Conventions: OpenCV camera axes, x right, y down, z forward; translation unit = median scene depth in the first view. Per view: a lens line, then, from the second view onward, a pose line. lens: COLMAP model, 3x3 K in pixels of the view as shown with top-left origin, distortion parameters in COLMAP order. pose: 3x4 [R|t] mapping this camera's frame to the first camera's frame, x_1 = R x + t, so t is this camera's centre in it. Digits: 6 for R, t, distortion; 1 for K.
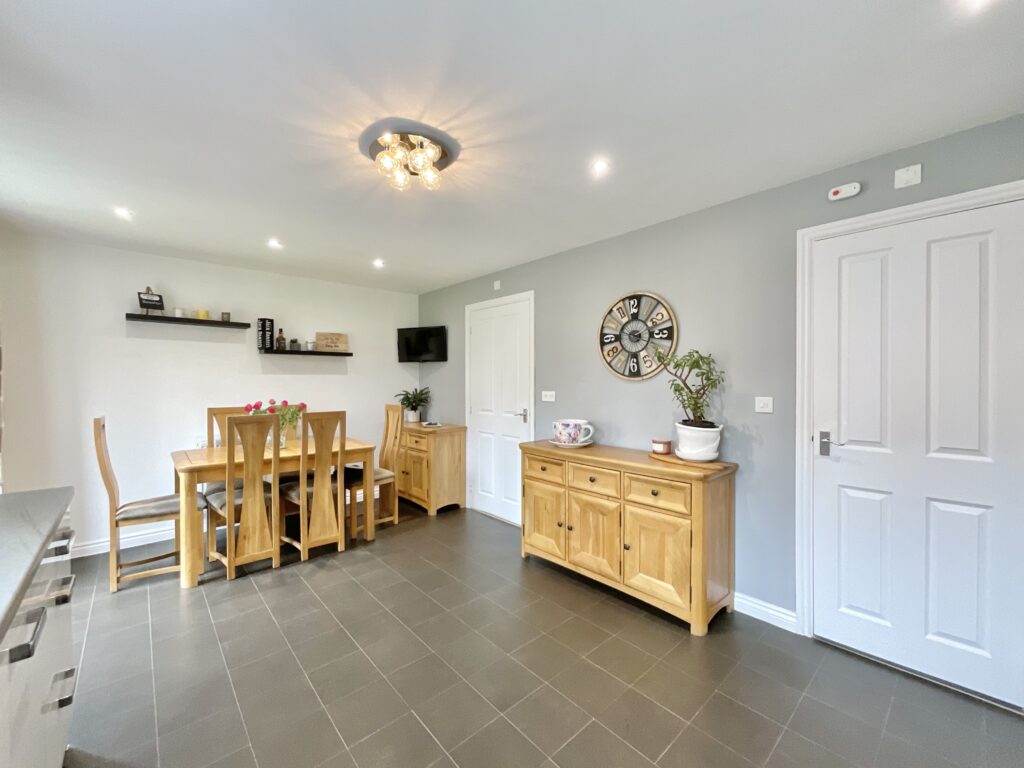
lens RADIAL K [[415.6, 0, 510.8], [0, 415.6, 384.2], [0, 0, 1]] dist [-0.003333, -0.000179]
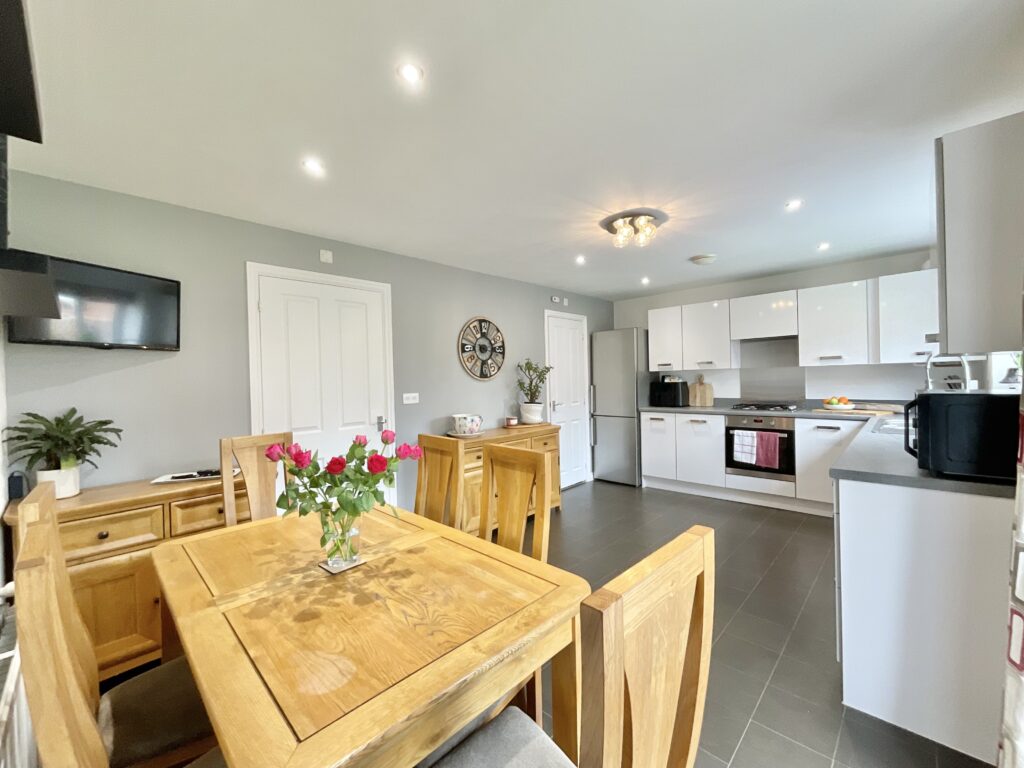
lens RADIAL K [[415.6, 0, 512.9], [0, 415.6, 382.1], [0, 0, 1]] dist [-0.003333, -0.000179]
pose [[-0.069934, -0.005861, 0.997534, -0.921530], [0.033954, 0.999389, 0.008253, -0.009525], [-0.996974, 0.034447, -0.069692, 0.839501]]
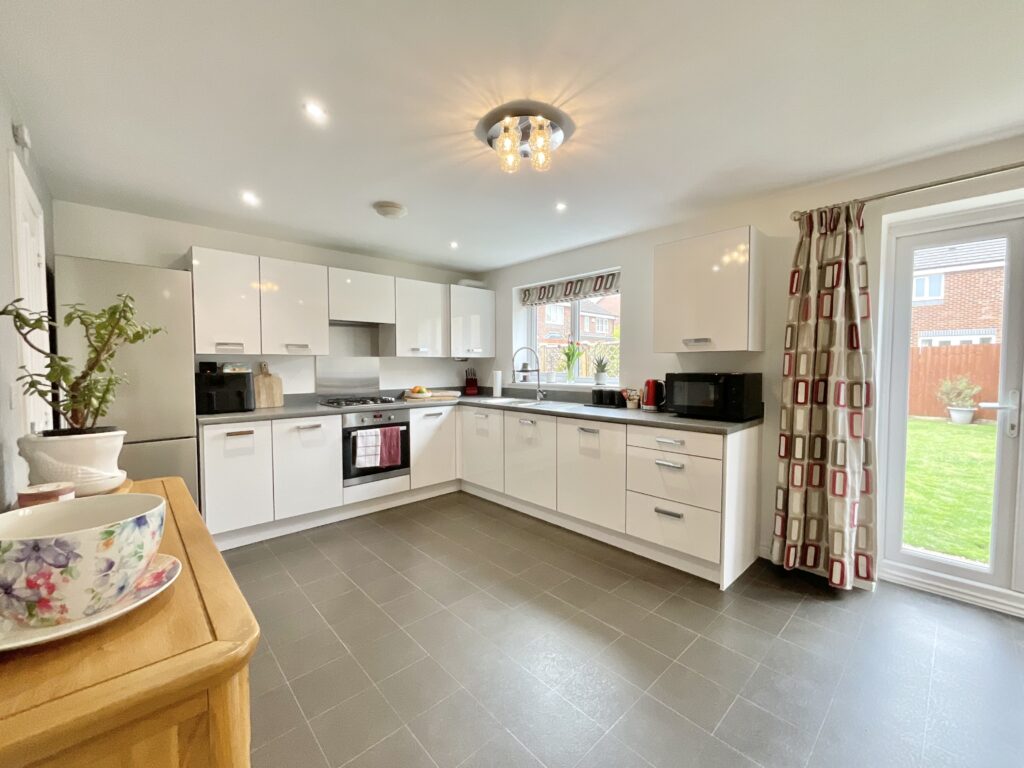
lens RADIAL K [[415.6, 0, 509.8], [0, 415.6, 384.2], [0, 0, 1]] dist [-0.003333, -0.000179]
pose [[-0.999939, 0.003684, -0.010390, -0.105350], [0.003109, 0.998490, 0.054843, -0.001886], [0.010576, 0.054807, -0.998441, 1.105544]]
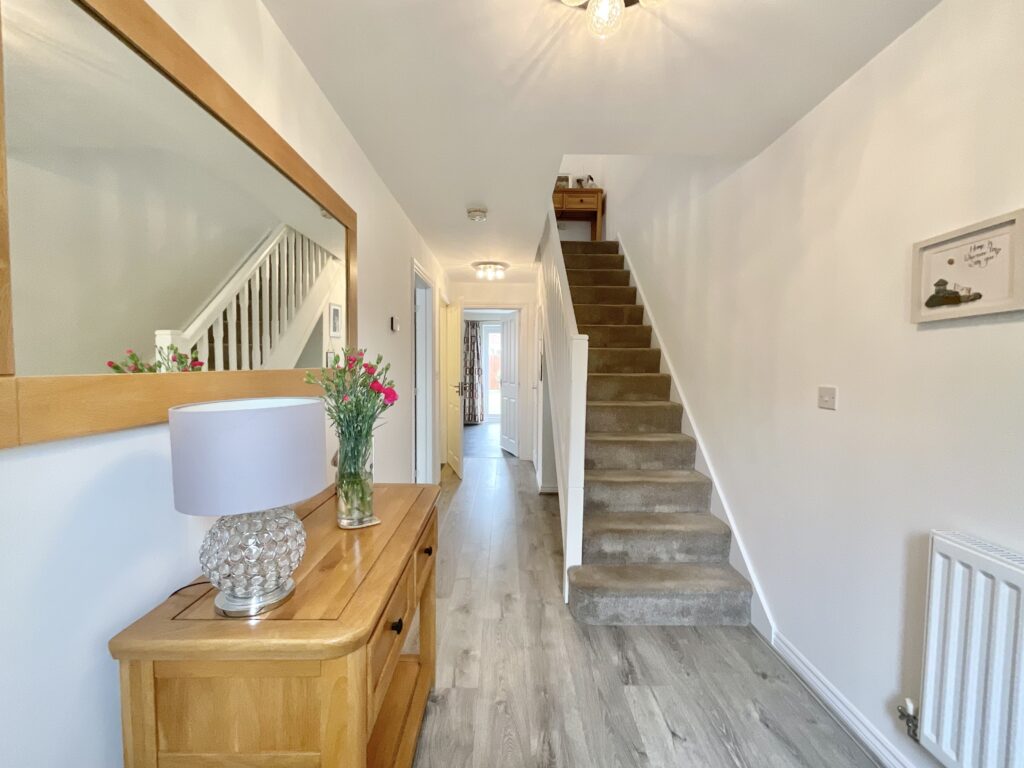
lens RADIAL K [[415.6, 0, 510.5], [0, 415.6, 383.9], [0, 0, 1]] dist [-0.003333, -0.000179]
pose [[-0.657632, 0.035247, -0.752514, 1.142465], [-0.011392, 0.998325, 0.056716, -0.017223], [0.753253, 0.045871, -0.656129, 2.281403]]
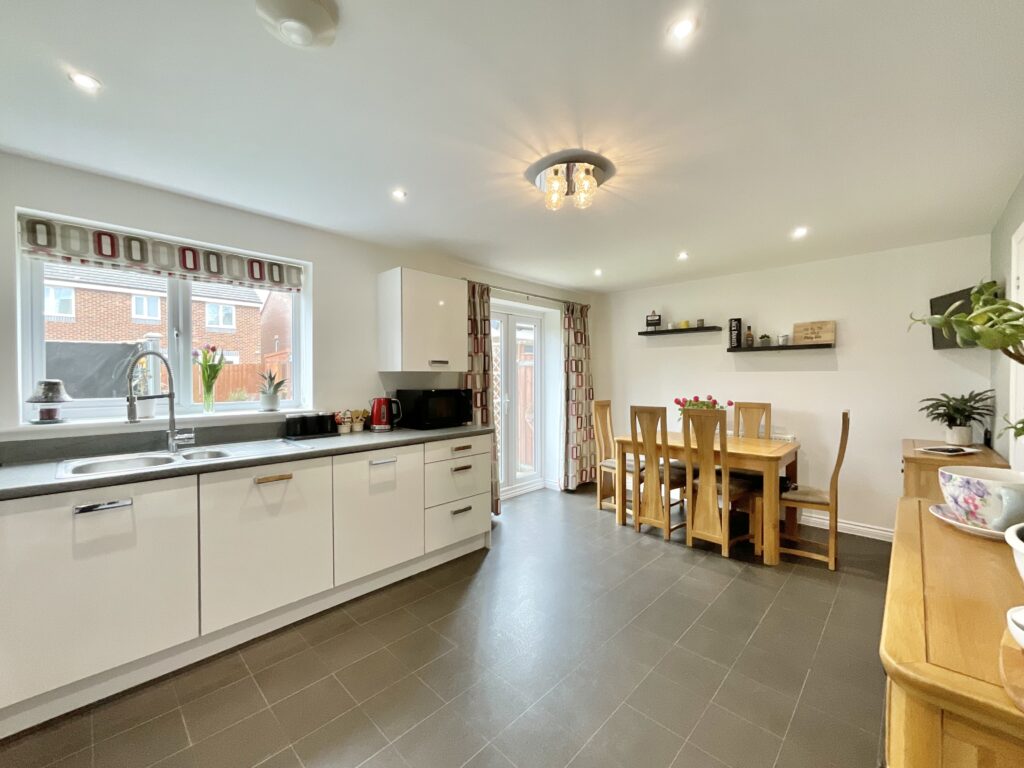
lens RADIAL K [[415.6, 0, 511.9], [0, 415.6, 384.3], [0, 0, 1]] dist [-0.003333, -0.000179]
pose [[0.068314, 0.017564, -0.997509, 0.474109], [-0.006404, 0.999832, 0.017167, -0.007496], [0.997643, 0.005215, 0.068415, 0.413973]]
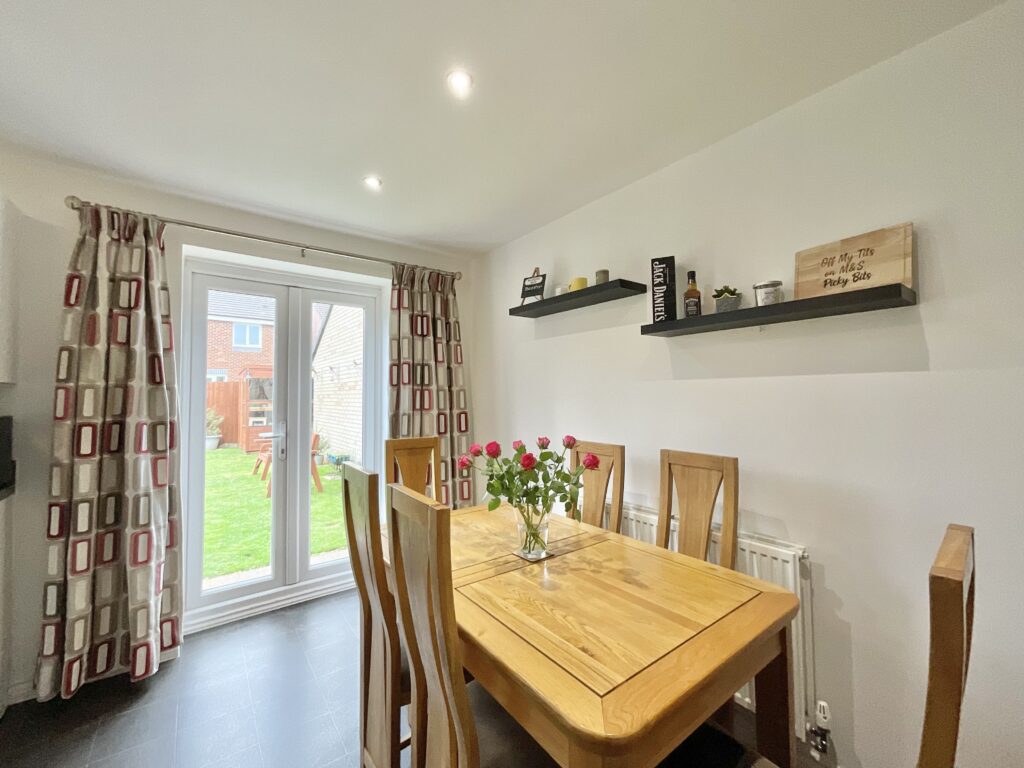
lens RADIAL K [[415.6, 0, 512.4], [0, 415.6, 383.8], [0, 0, 1]] dist [-0.003333, -0.000179]
pose [[-0.085145, -0.028935, -0.995948, -0.134284], [-0.003875, 0.999580, -0.028709, -0.006019], [0.996361, 0.001415, -0.085222, 0.983871]]
